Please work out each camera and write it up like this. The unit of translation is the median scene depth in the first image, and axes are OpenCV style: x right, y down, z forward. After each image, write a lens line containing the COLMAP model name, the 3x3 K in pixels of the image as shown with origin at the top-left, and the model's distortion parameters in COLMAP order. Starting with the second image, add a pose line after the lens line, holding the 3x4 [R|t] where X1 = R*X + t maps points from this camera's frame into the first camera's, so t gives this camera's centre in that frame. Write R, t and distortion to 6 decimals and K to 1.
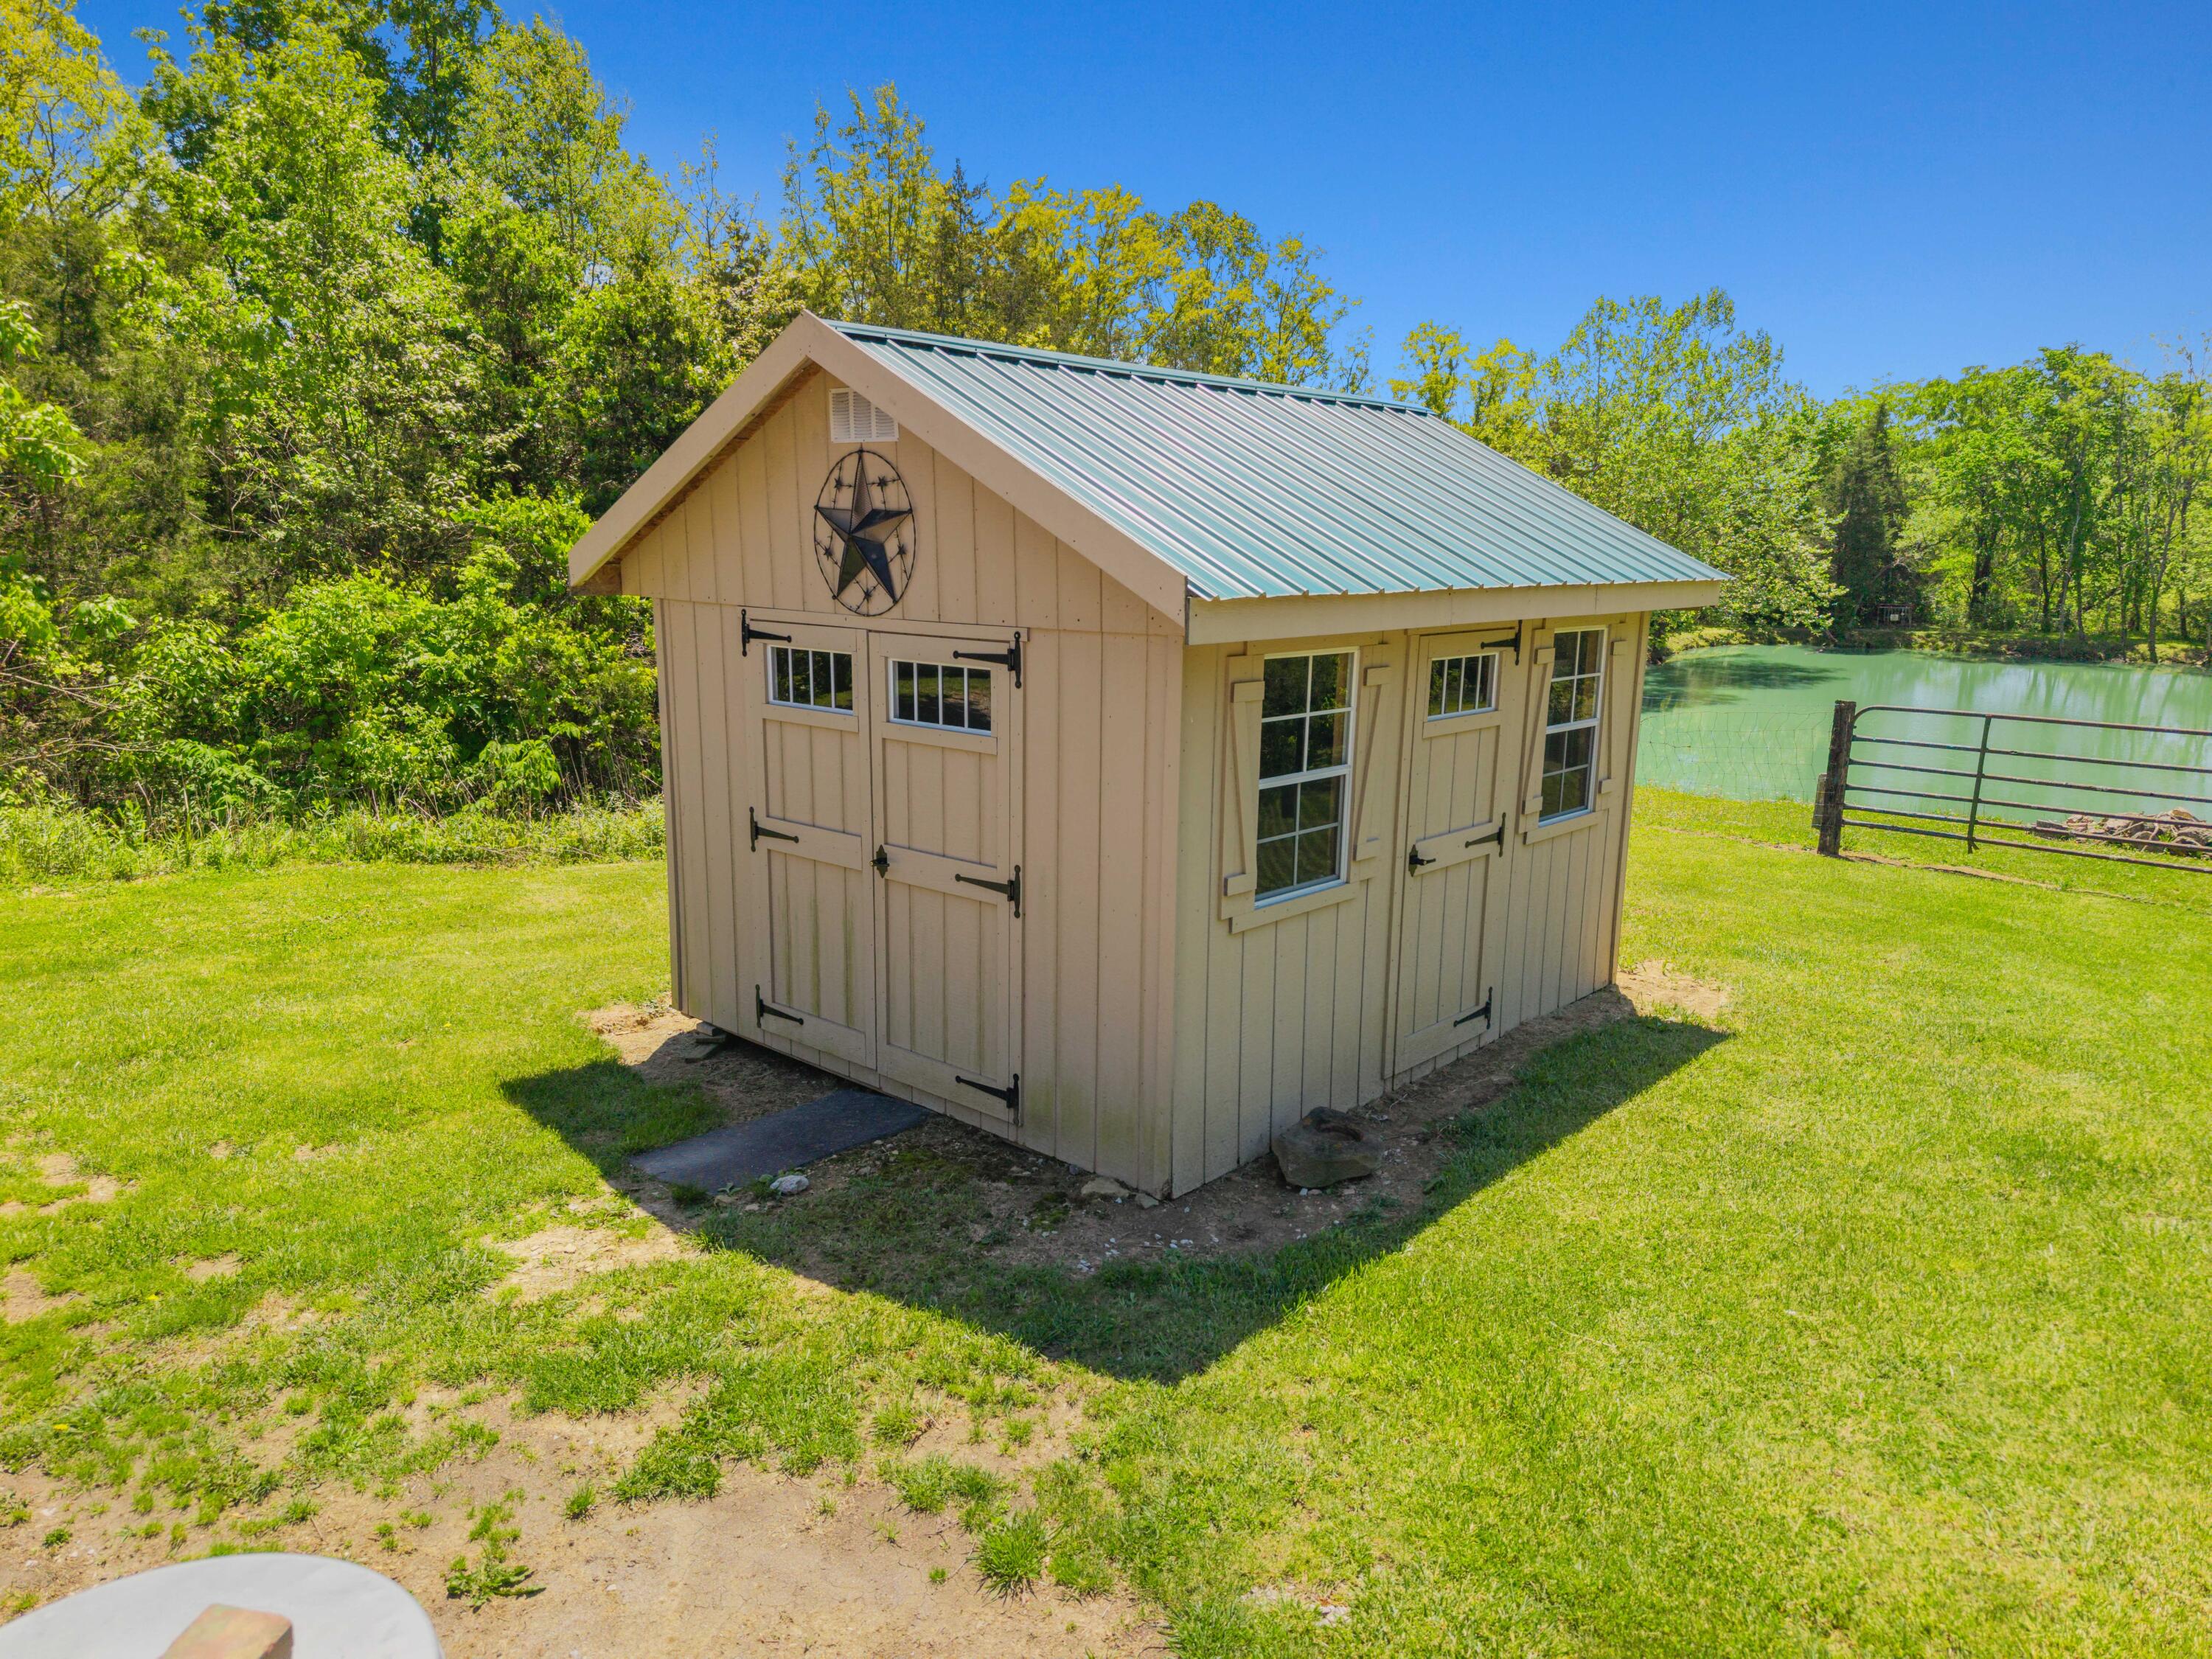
lens RADIAL K [[1500.7, 0, 1100.3], [0, 1500.7, 829.8], [0, 0, 1]] dist [0.001489, -0.004614]
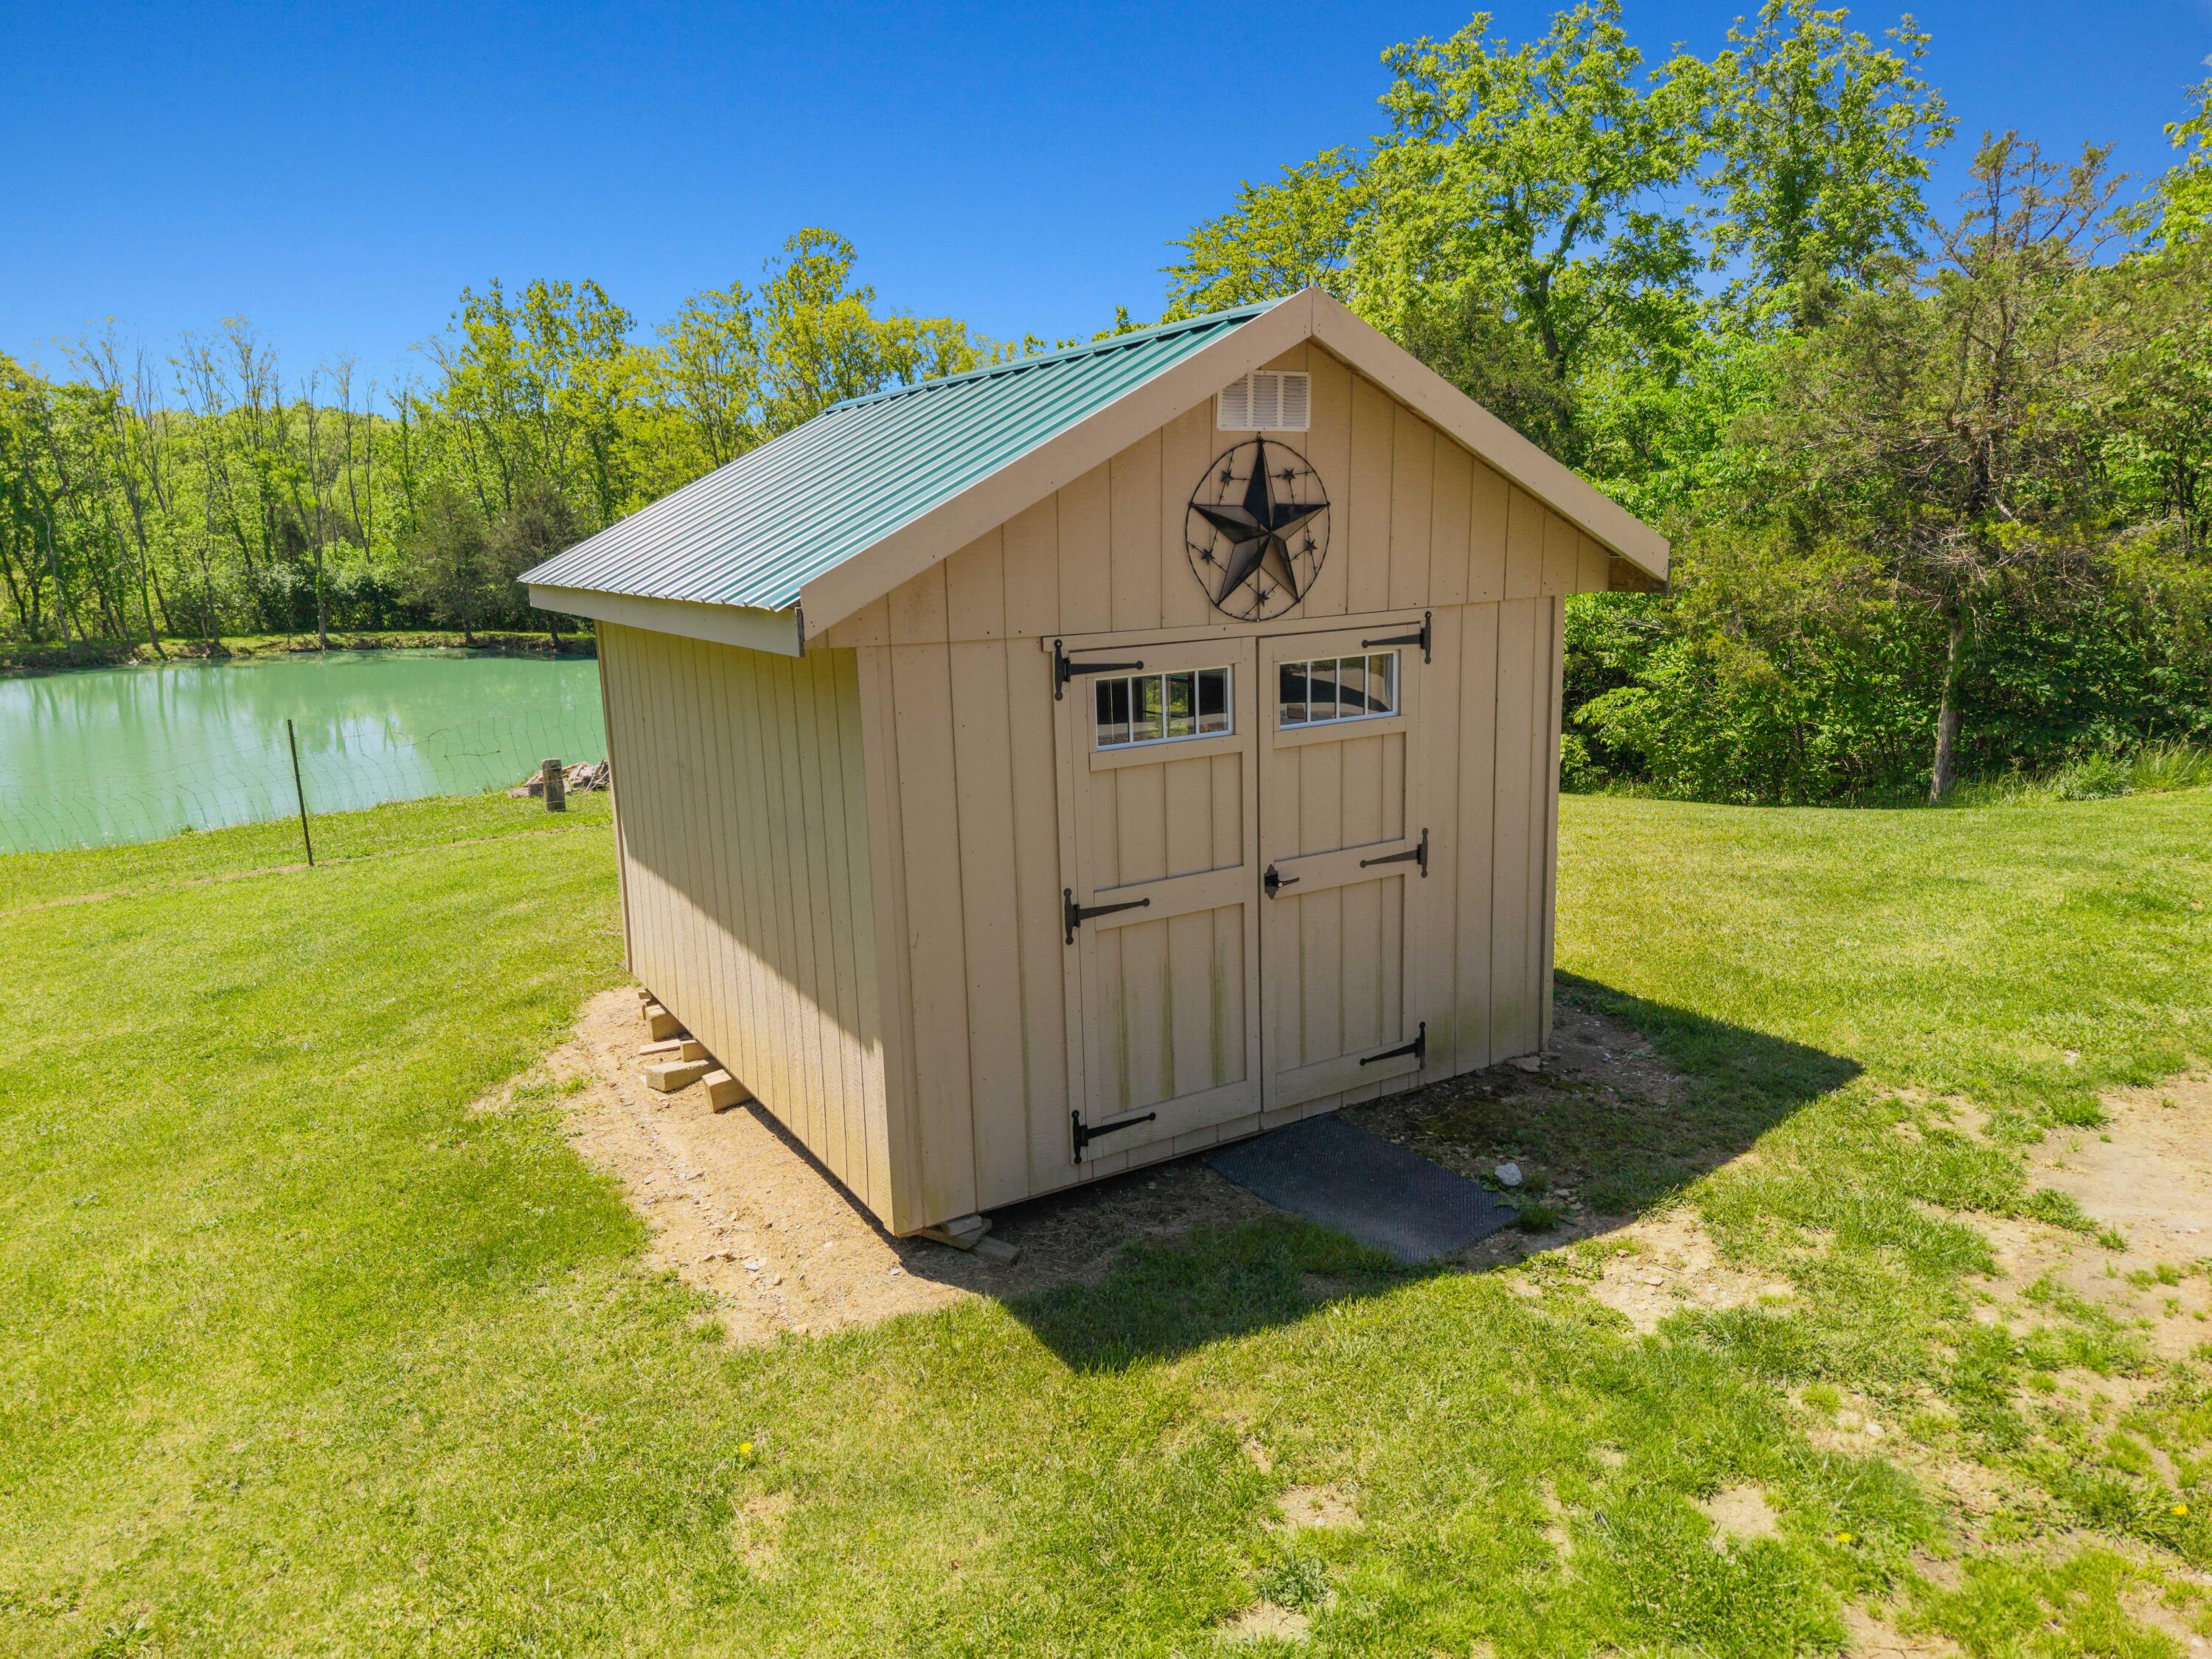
lens RADIAL K [[1500.7, 0, 1099.0], [0, 1500.7, 831.0], [0, 0, 1]] dist [0.001489, -0.004614]
pose [[0.297751, -0.219212, 0.929134, -1.085993], [0.221825, 0.962526, 0.156004, -0.187253], [-0.928514, 0.159655, 0.335220, 0.819489]]
